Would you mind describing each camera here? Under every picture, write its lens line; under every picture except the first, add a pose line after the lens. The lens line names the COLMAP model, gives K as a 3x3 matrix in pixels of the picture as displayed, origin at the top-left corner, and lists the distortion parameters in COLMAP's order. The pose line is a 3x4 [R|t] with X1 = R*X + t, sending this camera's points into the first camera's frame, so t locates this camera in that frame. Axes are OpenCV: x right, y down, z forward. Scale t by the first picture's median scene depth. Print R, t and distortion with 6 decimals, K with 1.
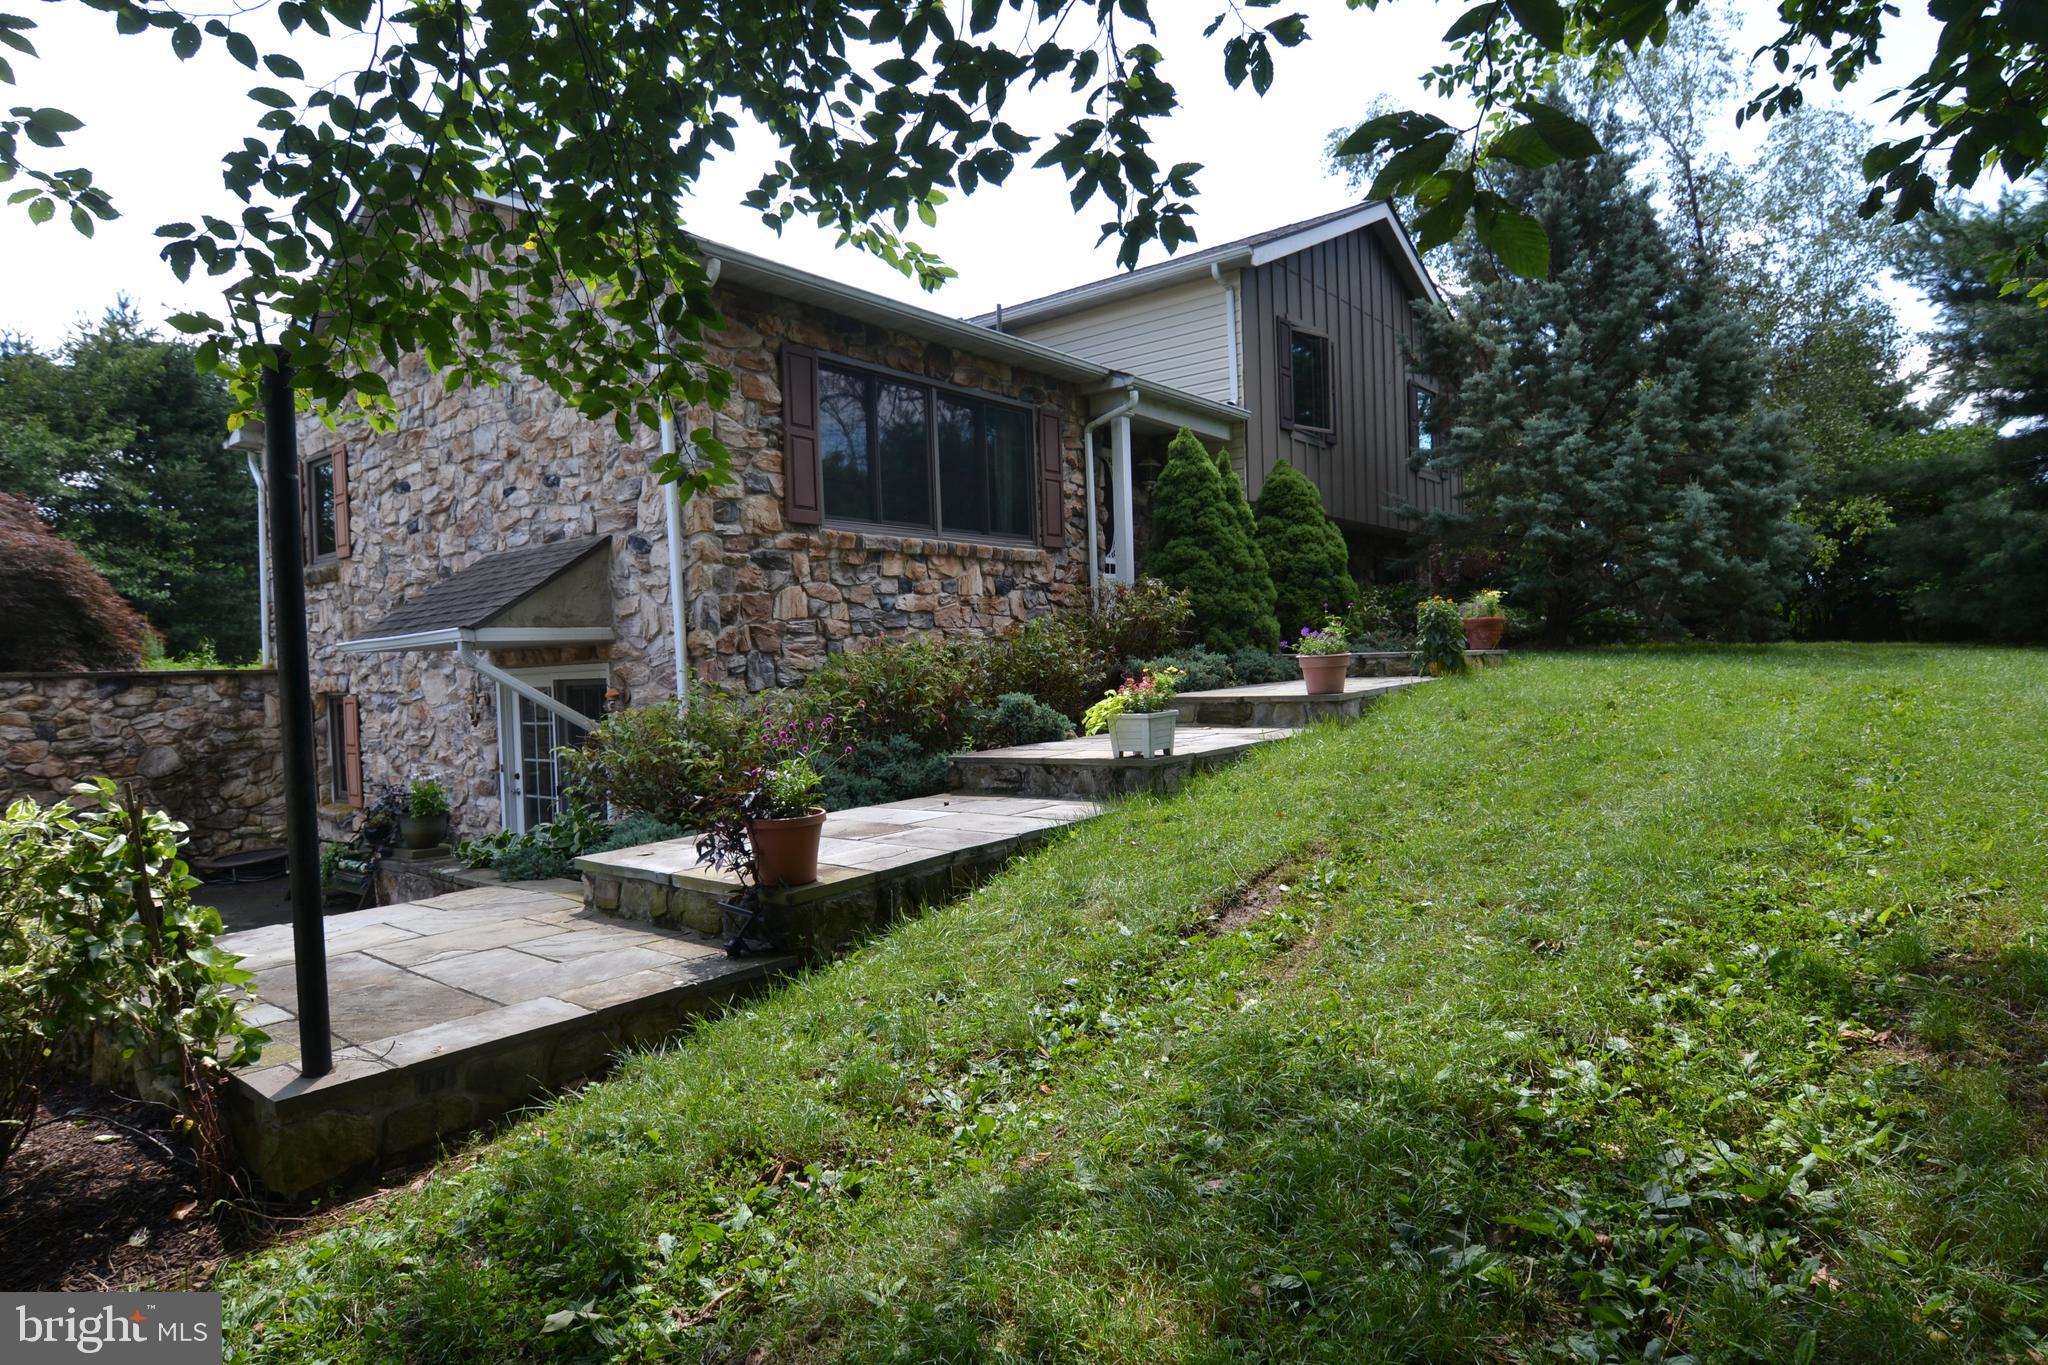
lens RADIAL K [[1141.2, 0, 1020.4], [0, 1141.2, 685.6], [0, 0, 1]] dist [0.002241, -0.016560]
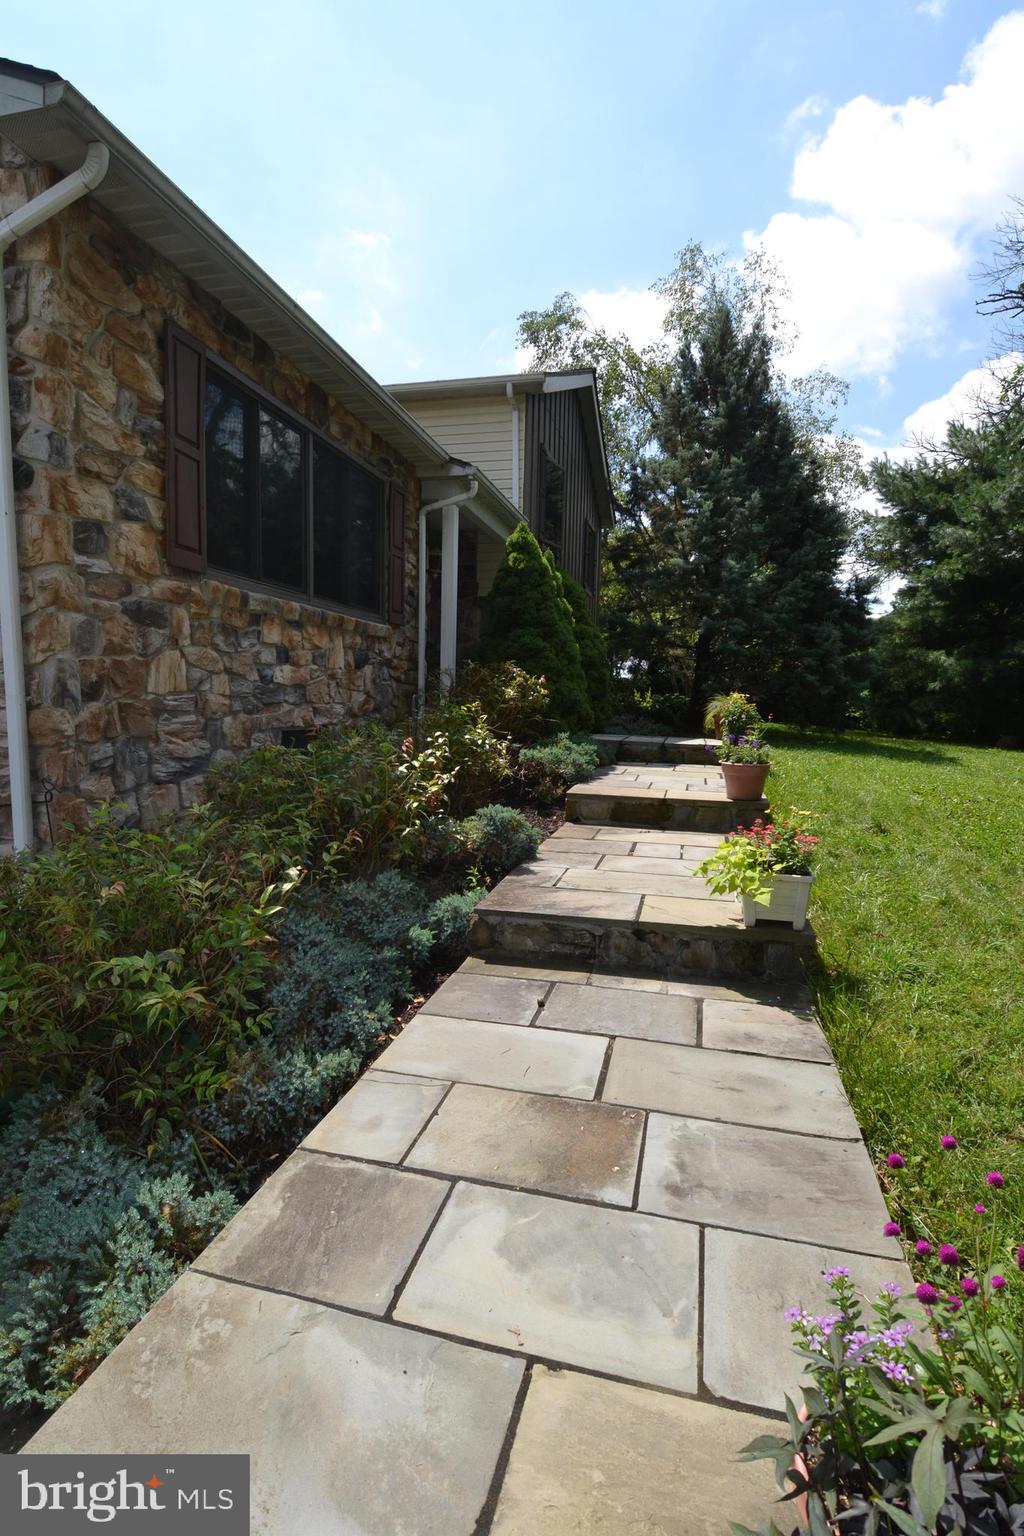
lens RADIAL K [[752.3, 0, 513.7], [0, 752.3, 771.8], [0, 0, 1]] dist [-0.006808, -0.009667]
pose [[0.906068, 0.015307, 0.422856, -0.167201], [-0.046607, 0.996875, 0.063779, -0.039955], [-0.420558, -0.077496, 0.903950, 0.361560]]
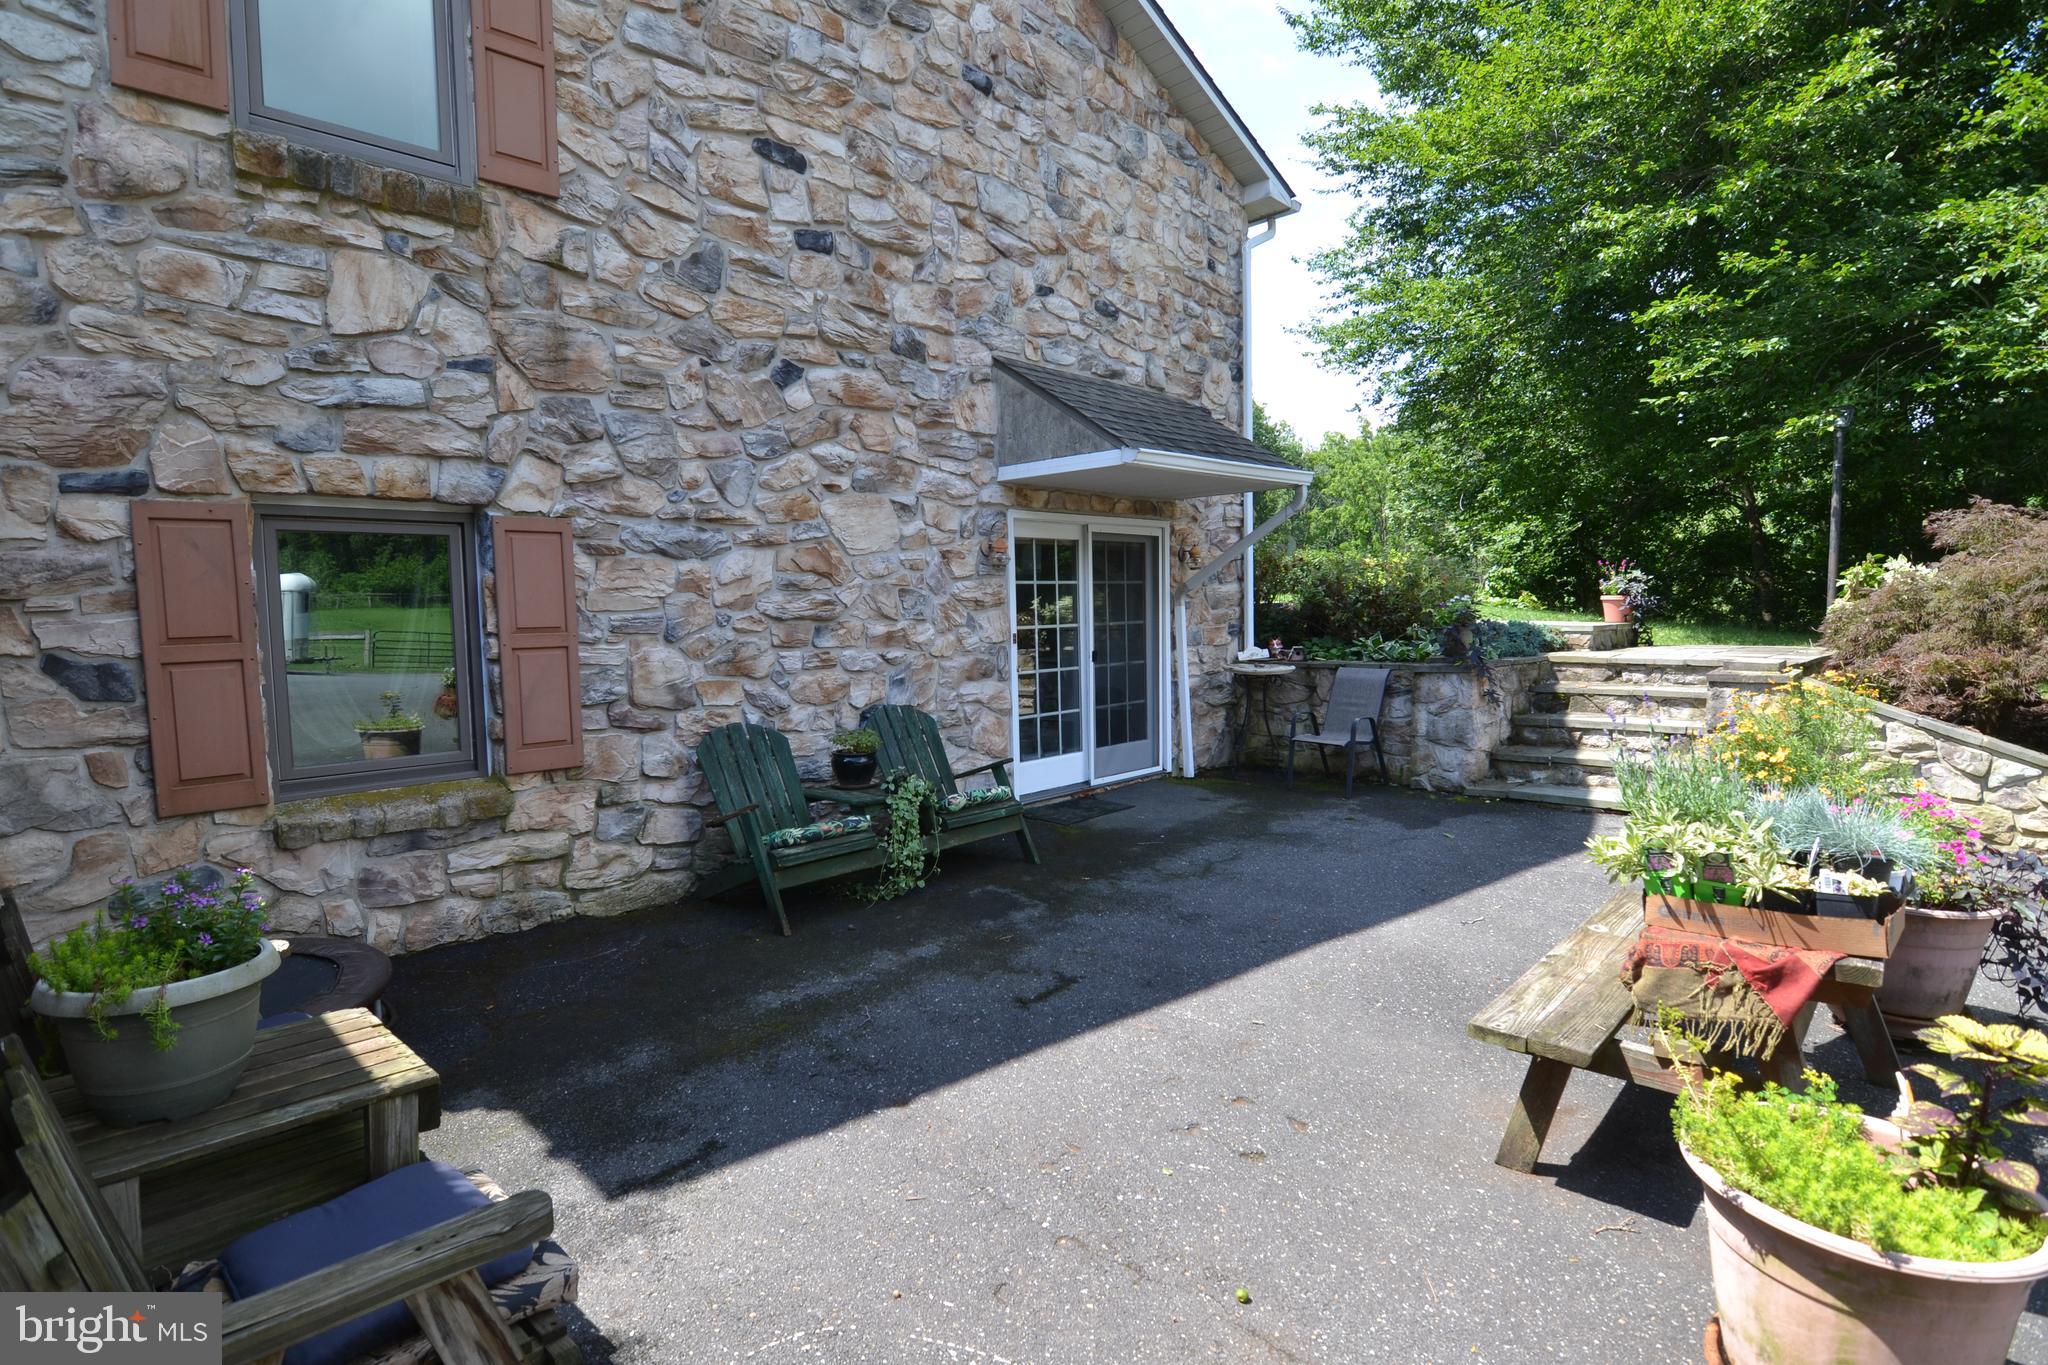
lens RADIAL K [[1003.0, 0, 1020.4], [0, 1003.0, 683.5], [0, 0, 1]] dist [-0.006808, -0.009667]
pose [[0.099486, -0.043896, 0.994070, -1.082496], [0.030817, 0.998683, 0.041015, 0.072115], [-0.994562, 0.026553, 0.100708, 0.884204]]
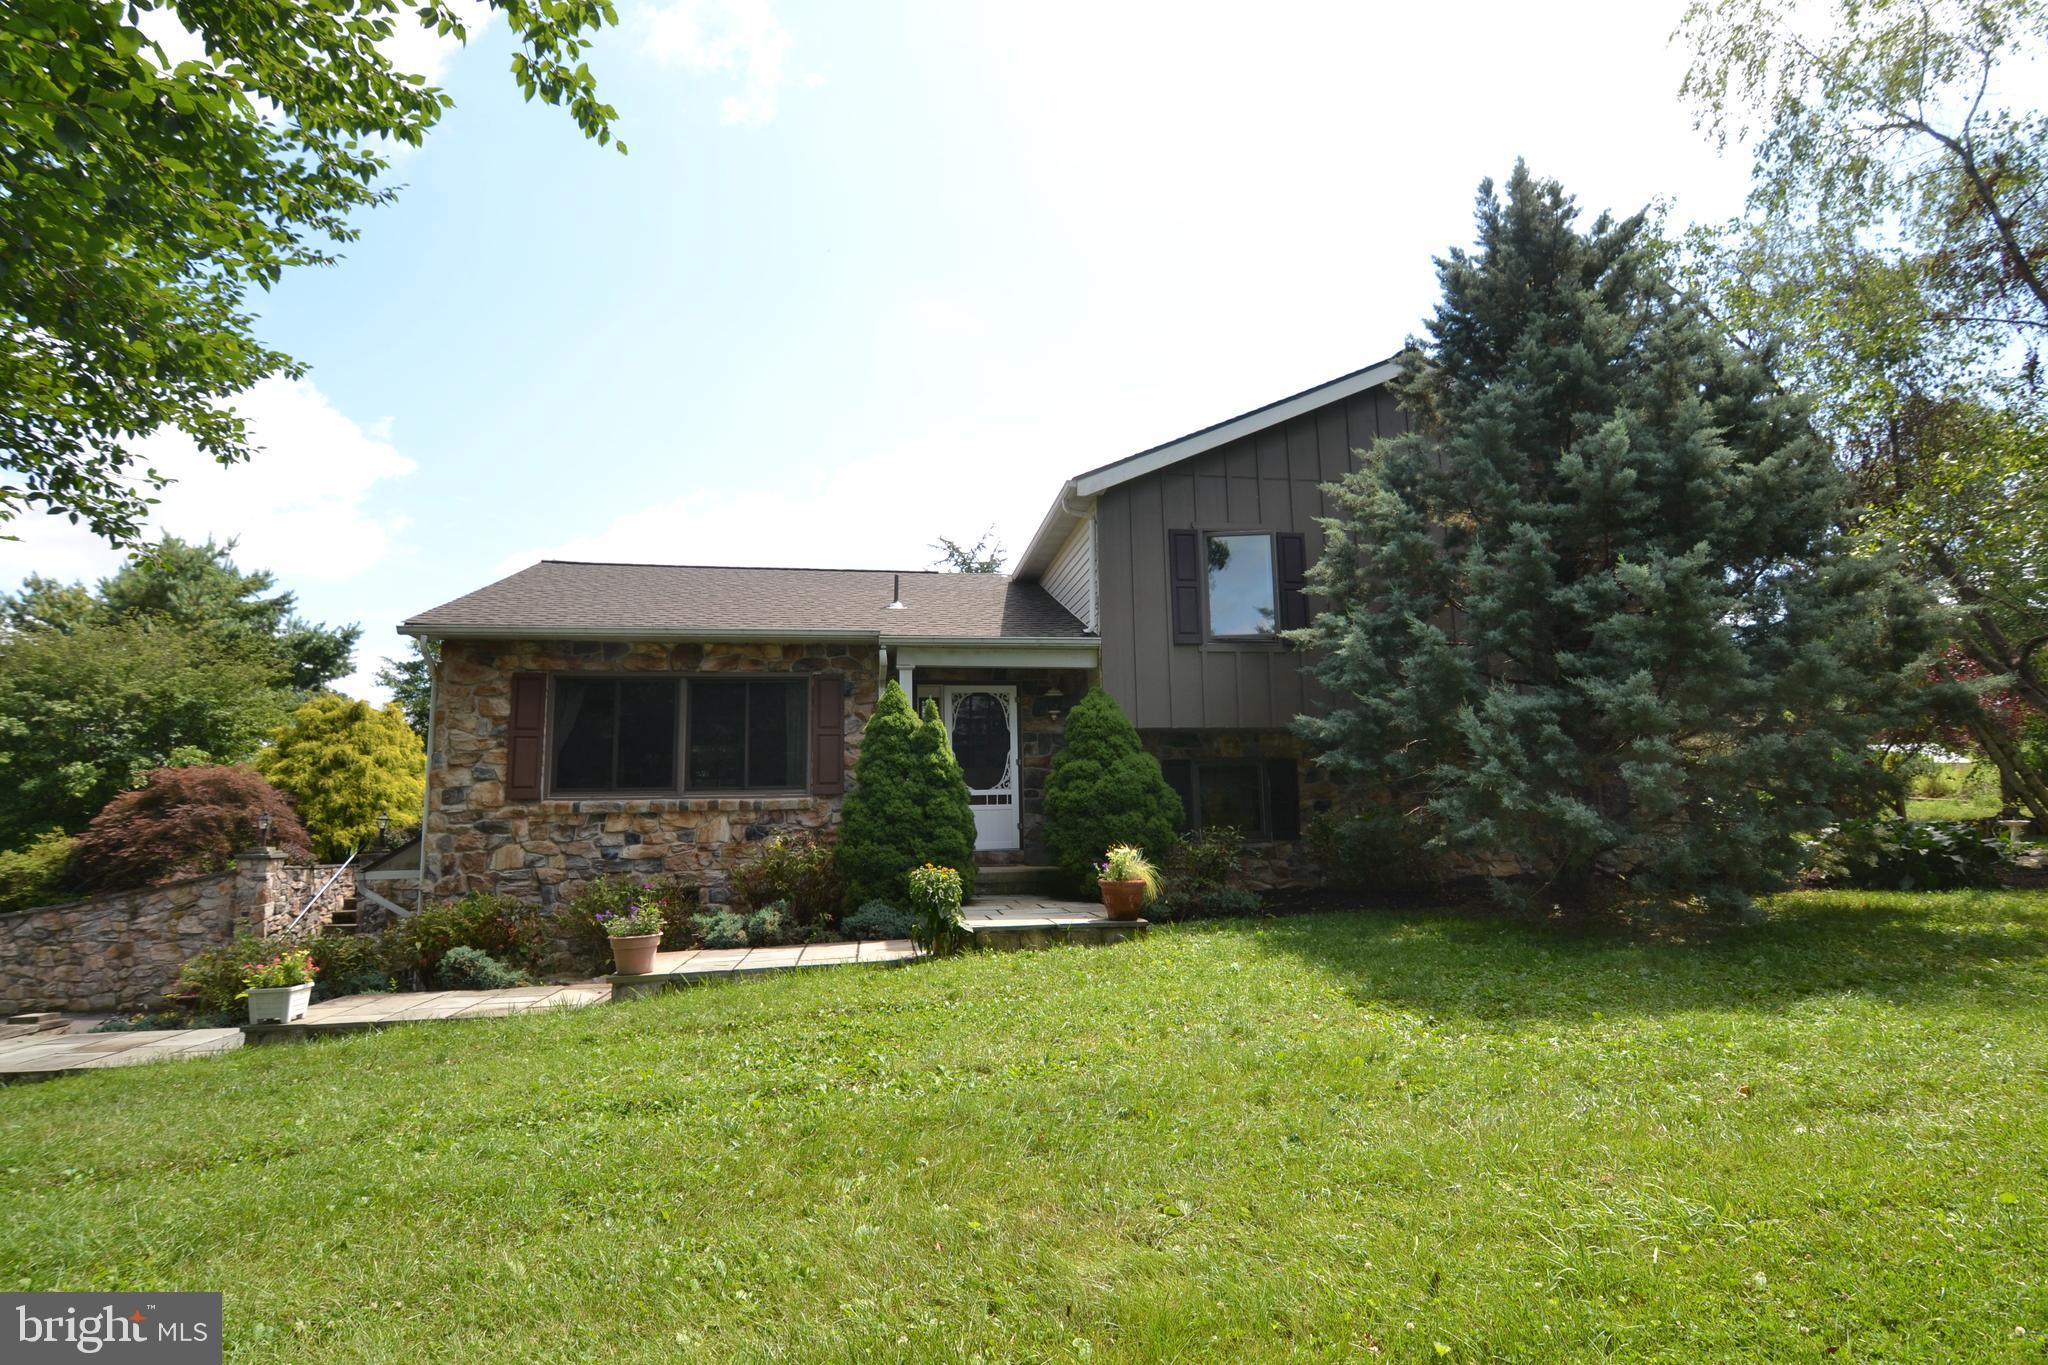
lens RADIAL K [[1003.0, 0, 1020.4], [0, 1003.0, 683.5], [0, 0, 1]] dist [-0.006808, -0.009667]
pose [[0.742334, -0.077018, -0.665589, 0.892199], [-0.017766, 0.990760, -0.134460, -0.106307], [0.669794, 0.111639, 0.734106, 0.413479]]
